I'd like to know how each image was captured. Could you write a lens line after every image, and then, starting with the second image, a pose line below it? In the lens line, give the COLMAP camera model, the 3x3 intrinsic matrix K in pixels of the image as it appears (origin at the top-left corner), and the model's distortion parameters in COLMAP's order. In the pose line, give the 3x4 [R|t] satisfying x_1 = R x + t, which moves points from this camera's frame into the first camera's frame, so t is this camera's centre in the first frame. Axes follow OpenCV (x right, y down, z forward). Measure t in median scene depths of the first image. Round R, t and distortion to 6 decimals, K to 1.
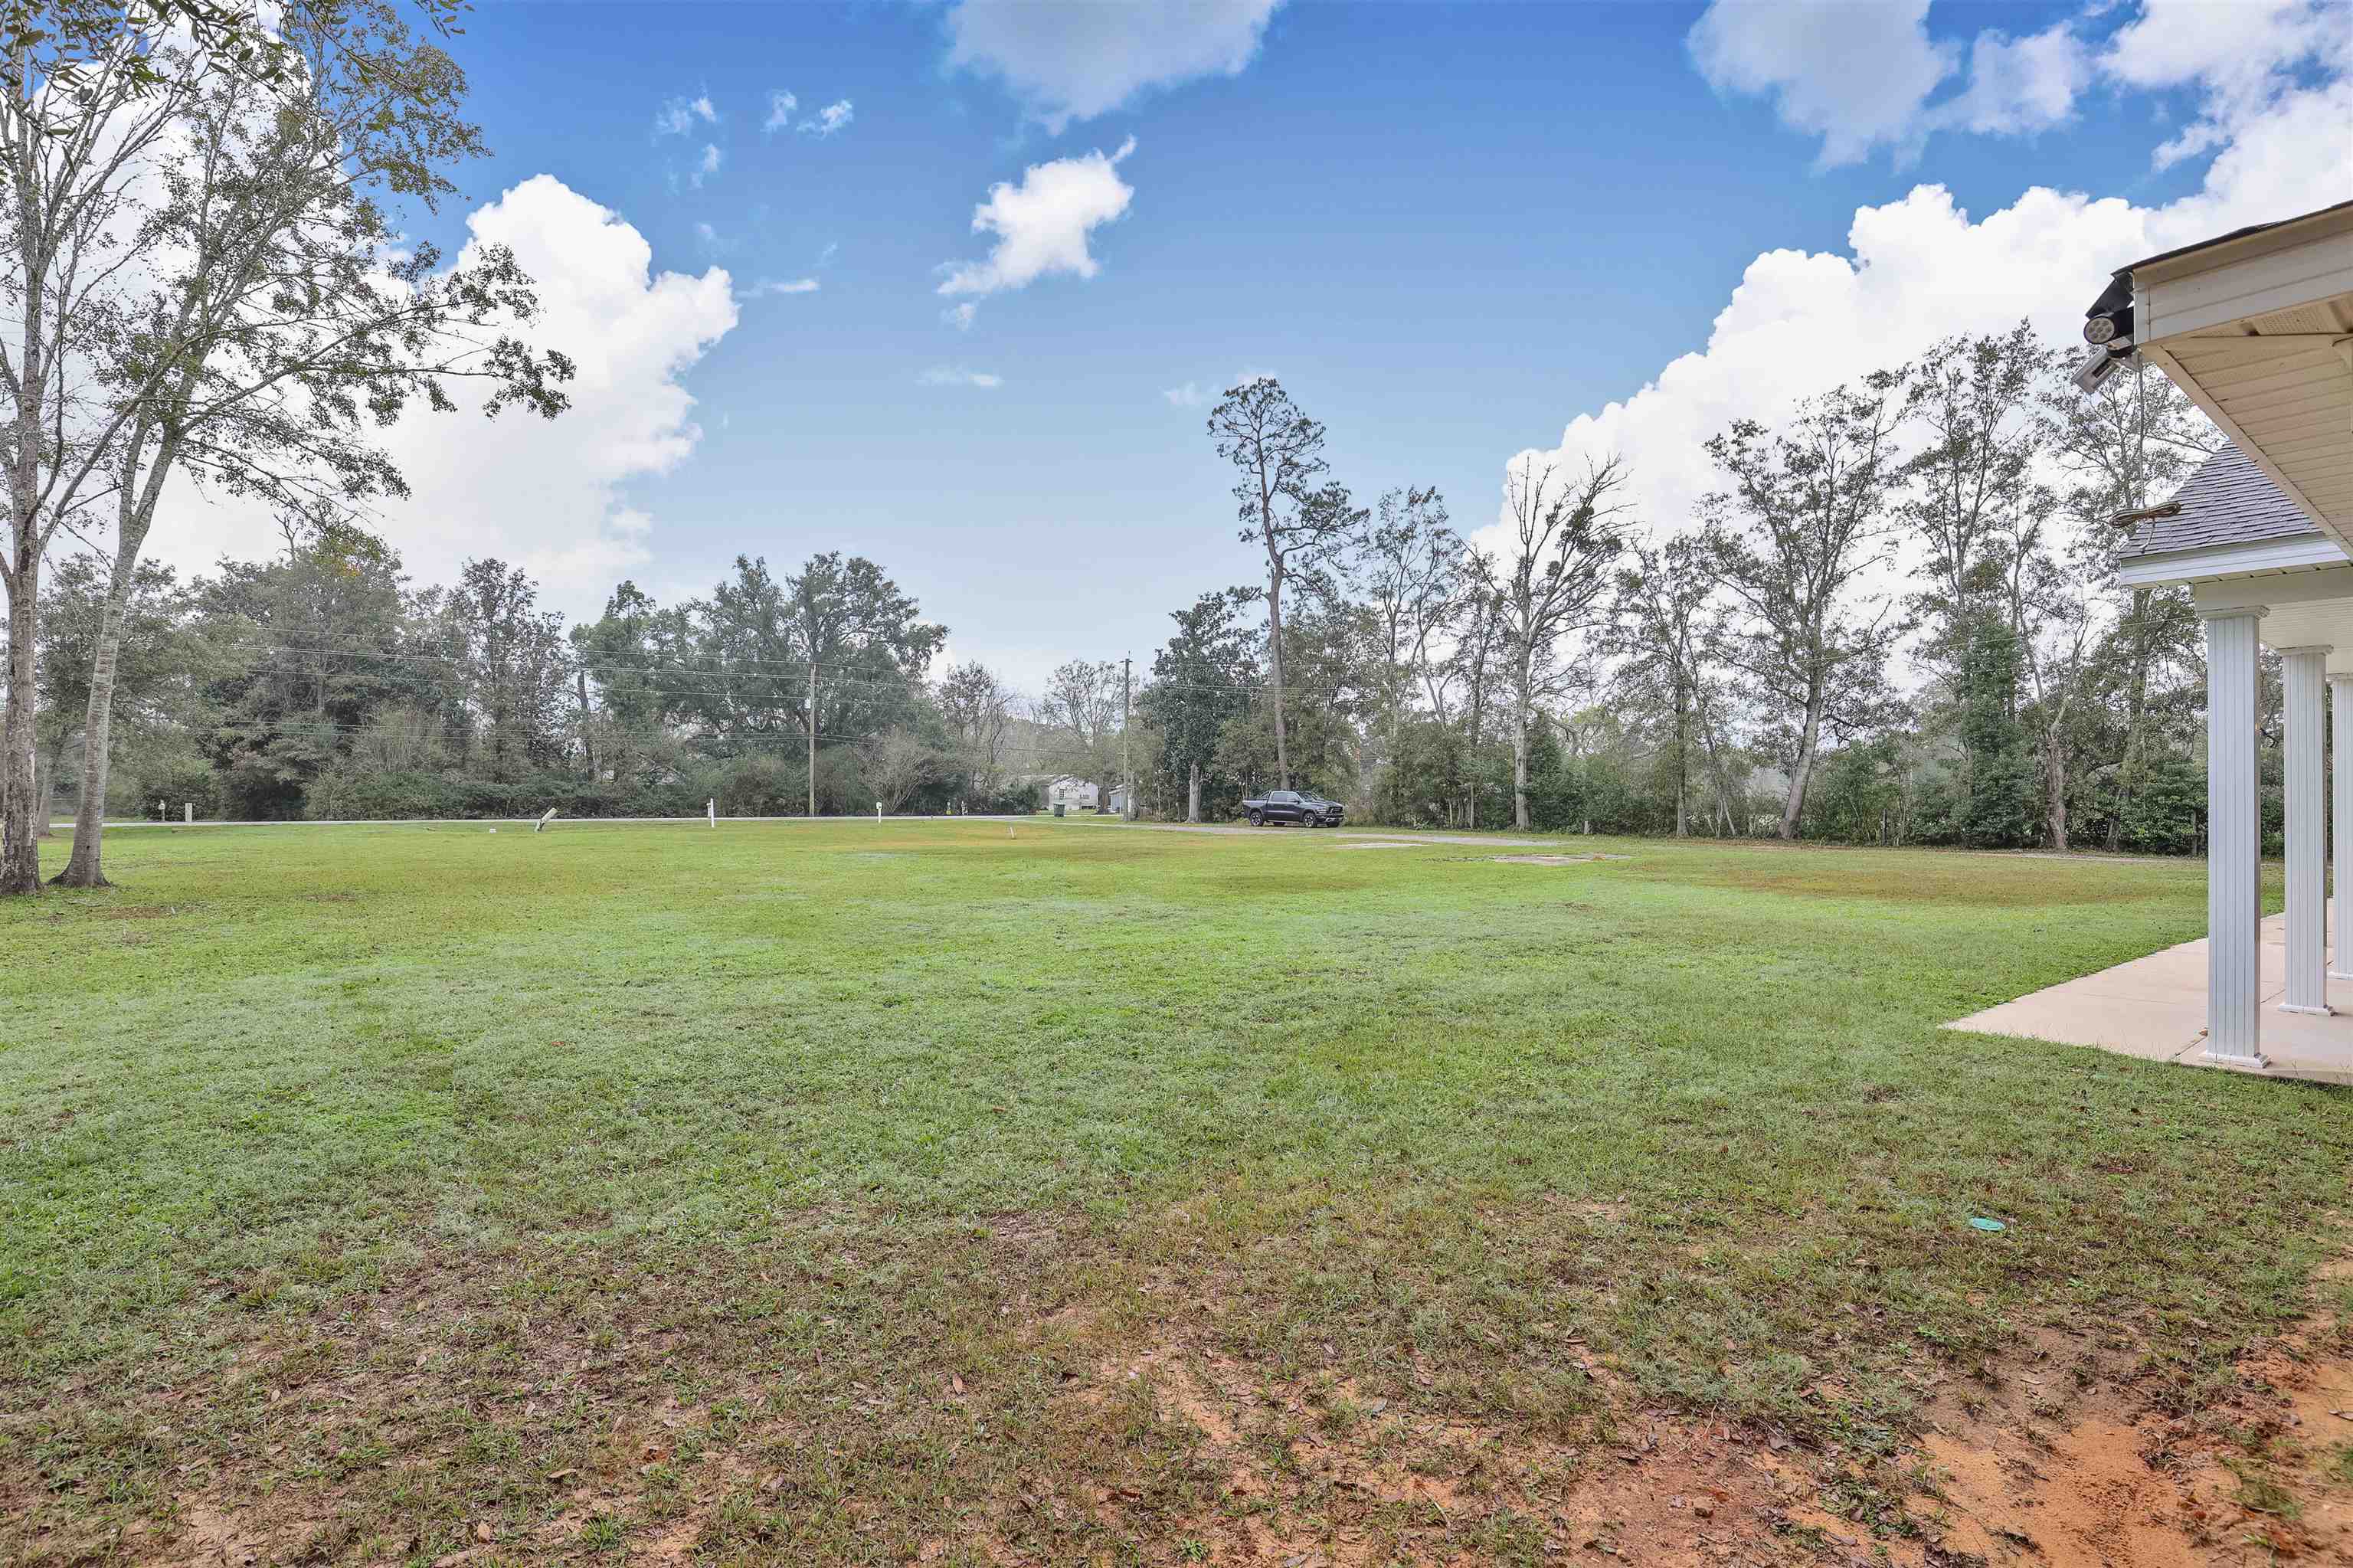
lens RADIAL K [[1072.1, 0, 1174.4], [0, 1072.1, 802.4], [0, 0, 1]] dist [-0.029464, -0.000458]
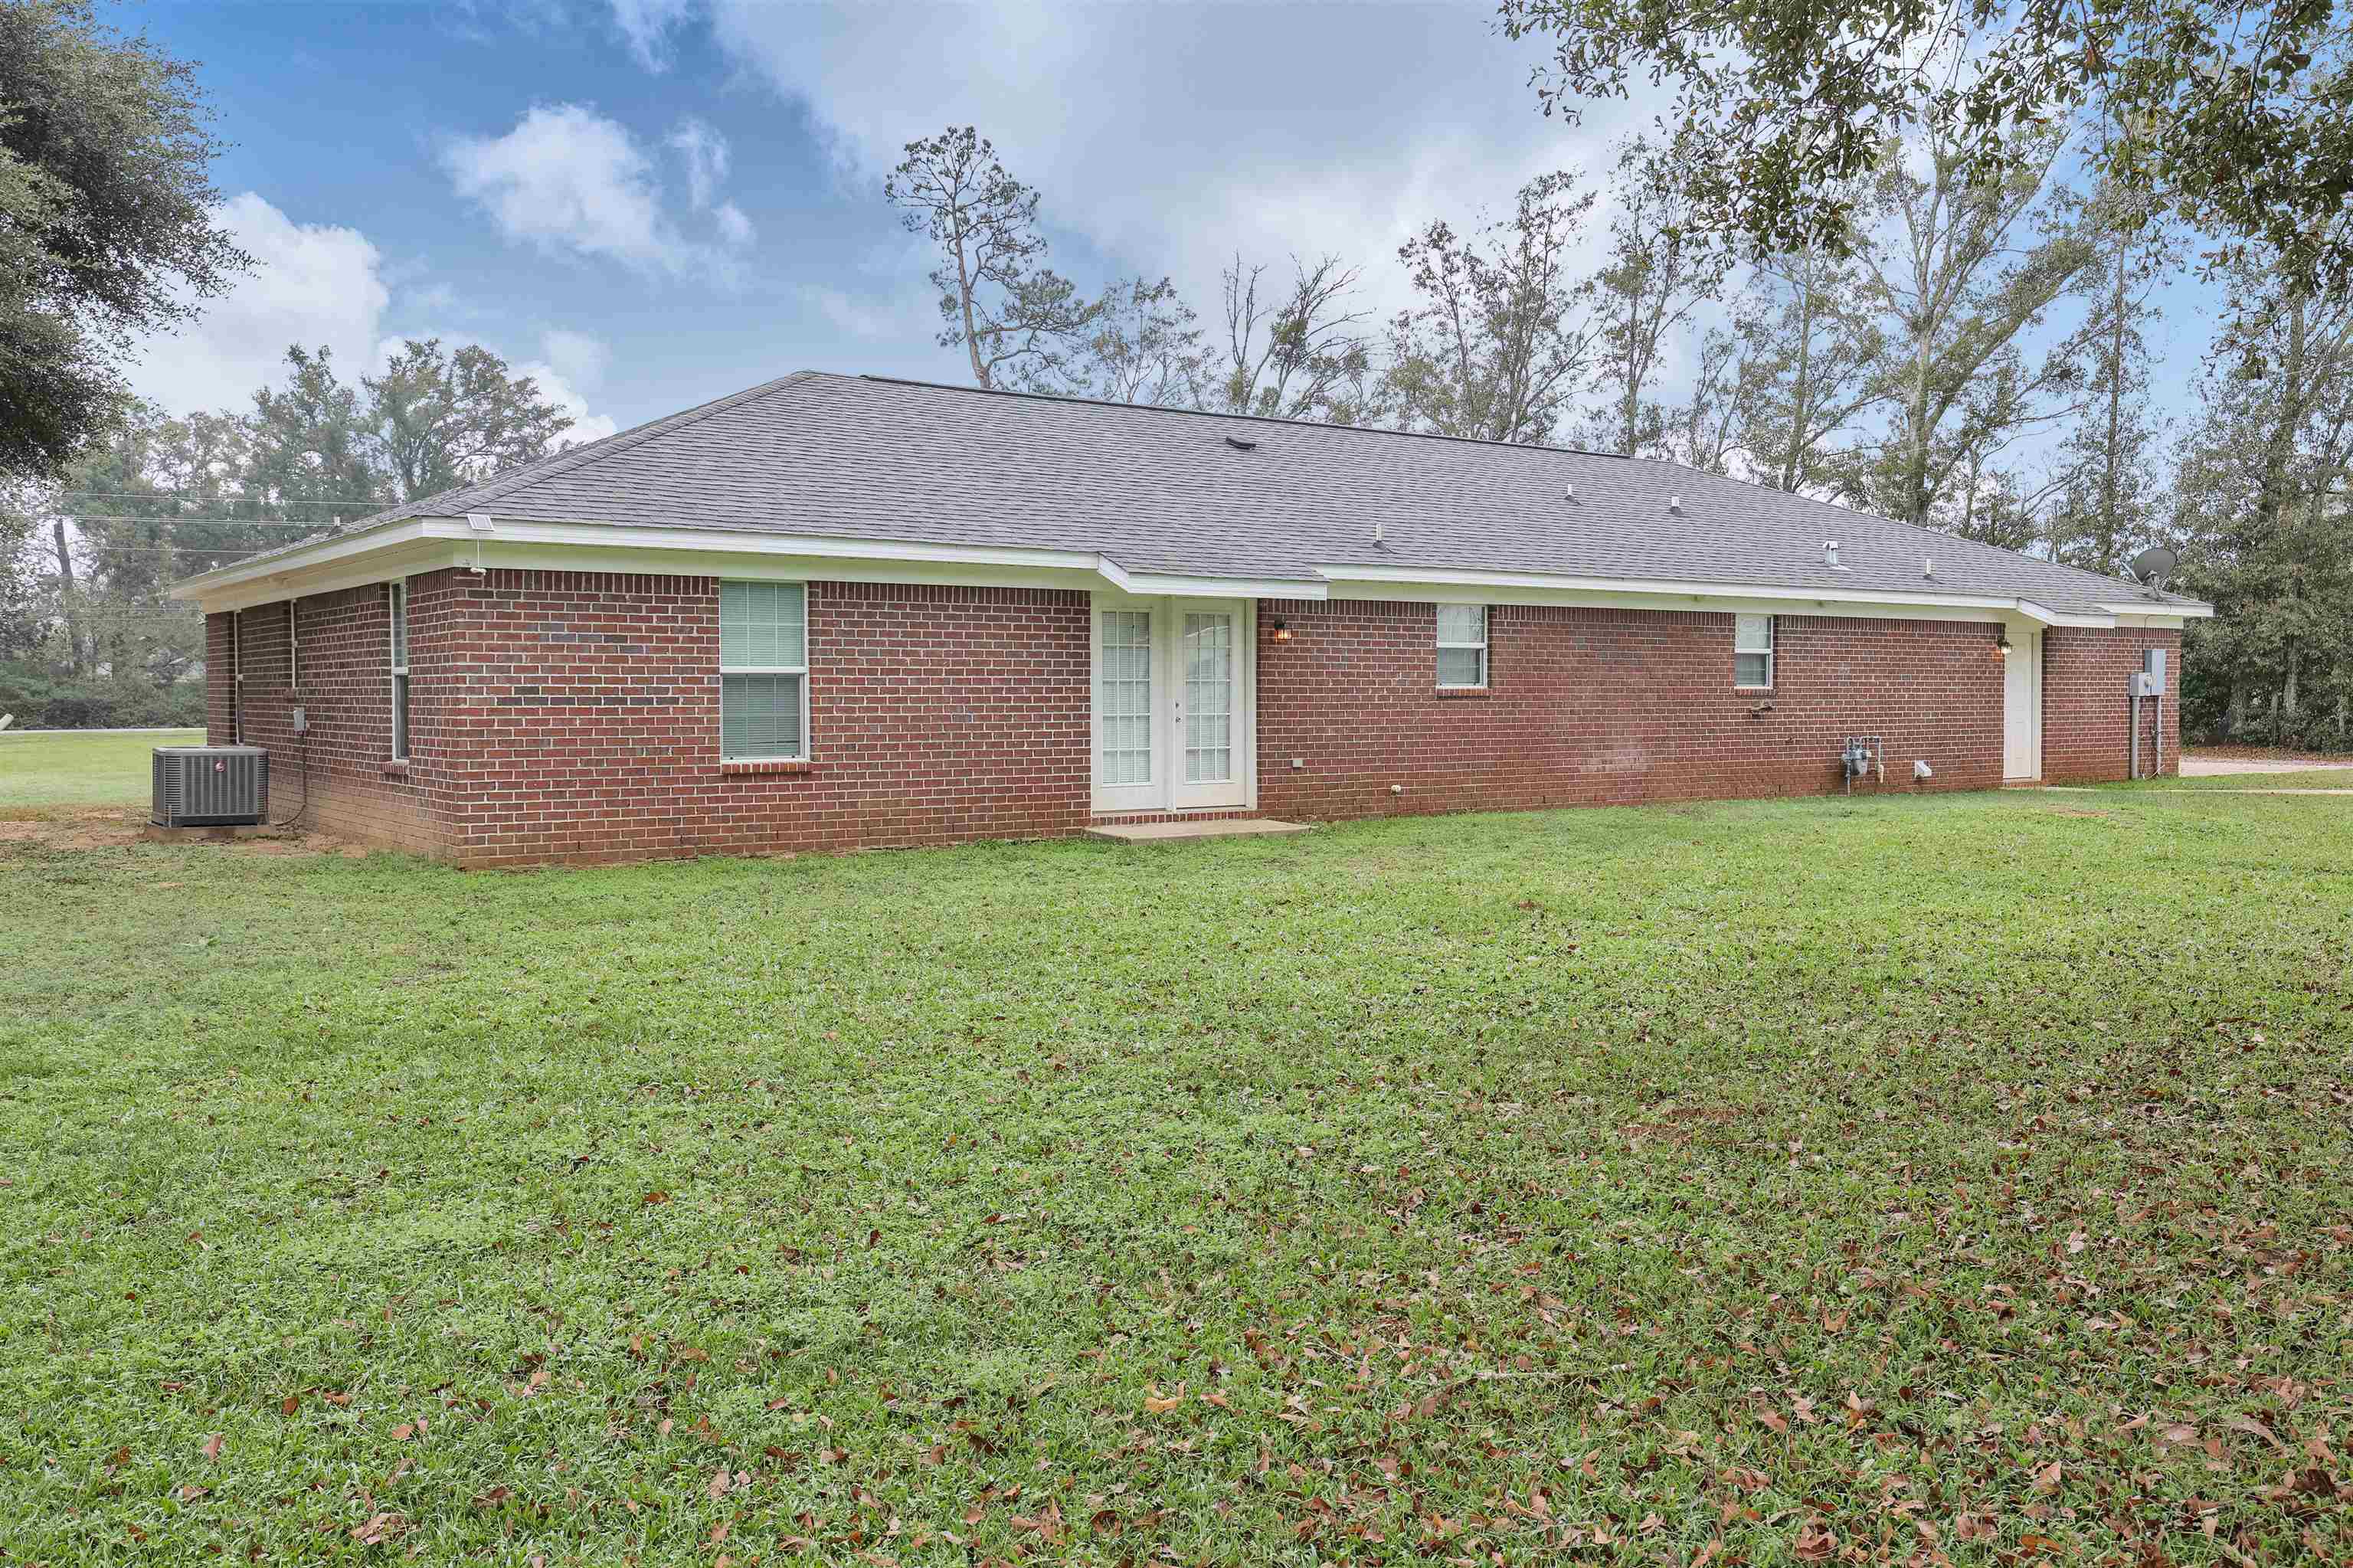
lens RADIAL K [[1964.1, 0, 1178.0], [0, 1964.1, 771.4], [0, 0, 1]] dist [0.031278, 0.006410]
pose [[0.999748, -0.008854, -0.020618, 0.199681], [0.009531, 0.999410, 0.033000, 0.005187], [0.020313, -0.033188, 0.999243, -0.289751]]
